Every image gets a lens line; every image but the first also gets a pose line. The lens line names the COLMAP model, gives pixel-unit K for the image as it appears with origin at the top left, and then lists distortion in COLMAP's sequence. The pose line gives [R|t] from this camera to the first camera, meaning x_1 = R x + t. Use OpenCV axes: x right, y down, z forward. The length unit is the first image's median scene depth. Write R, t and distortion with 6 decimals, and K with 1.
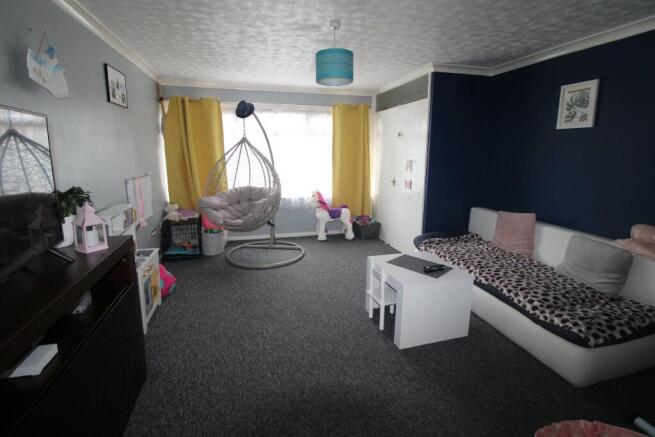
lens RADIAL K [[301.5, 0, 328.7], [0, 301.5, 205.4], [0, 0, 1]] dist [-0.021225, -0.000196]
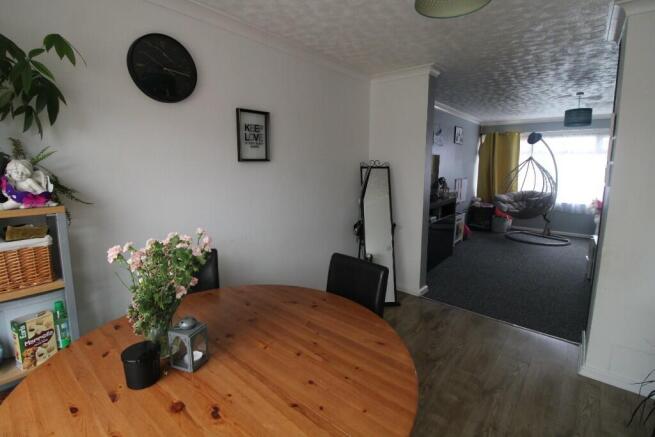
lens RADIAL K [[301.5, 0, 328.7], [0, 301.5, 205.4], [0, 0, 1]] dist [-0.021225, -0.000196]
pose [[0.559641, 0.111214, -0.821239, 0.381615], [-0.147629, 0.988483, 0.033260, 0.106597], [0.815480, 0.102626, 0.569615, -0.609534]]
